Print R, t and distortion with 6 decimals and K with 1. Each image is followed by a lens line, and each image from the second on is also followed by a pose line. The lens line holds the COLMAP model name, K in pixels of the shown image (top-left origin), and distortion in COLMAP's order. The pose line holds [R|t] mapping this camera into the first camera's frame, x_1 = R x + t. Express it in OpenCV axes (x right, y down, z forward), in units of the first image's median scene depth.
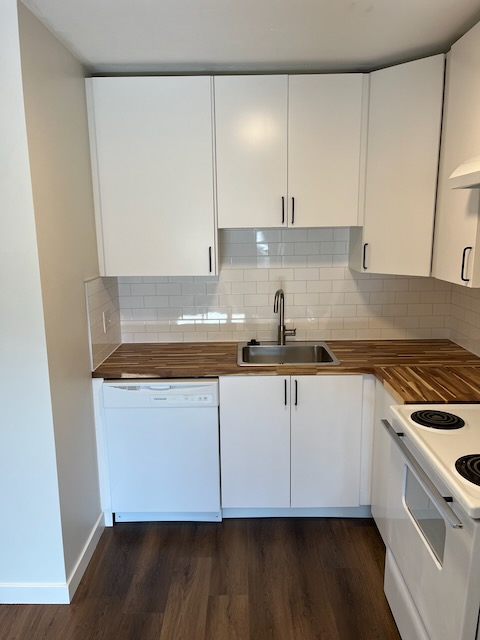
lens RADIAL K [[475.9, 0, 240.9], [0, 475.9, 323.2], [0, 0, 1]] dist [0.008681, 0.000901]
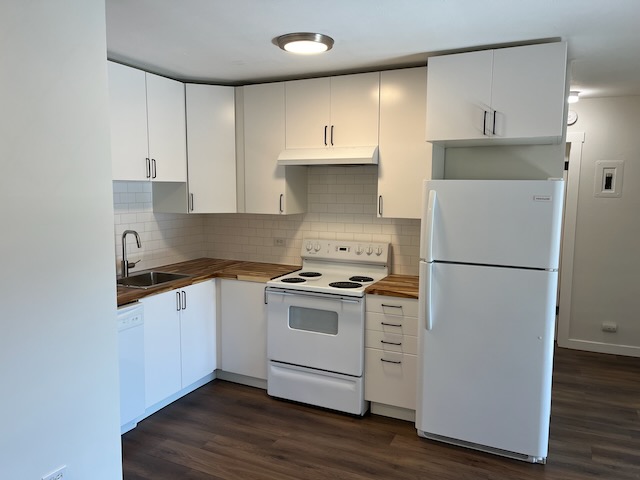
lens RADIAL K [[475.9, 0, 320.0], [0, 475.9, 240.0], [0, 0, 1]] dist [0.008681, 0.000901]
pose [[0.423495, -0.085411, 0.901863, -0.908719], [0.158938, 0.987109, 0.018851, 0.010424], [-0.891847, 0.135357, 0.431611, 0.022666]]
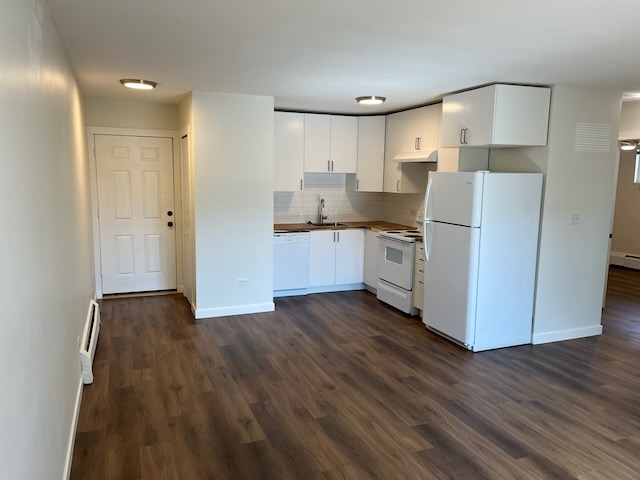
lens RADIAL K [[475.9, 0, 320.0], [0, 475.9, 240.0], [0, 0, 1]] dist [0.008681, 0.000901]
pose [[0.925651, -0.030003, 0.377186, -0.905633], [0.049618, 0.997868, -0.042391, 0.256112], [-0.375110, 0.057955, 0.925167, -1.286576]]
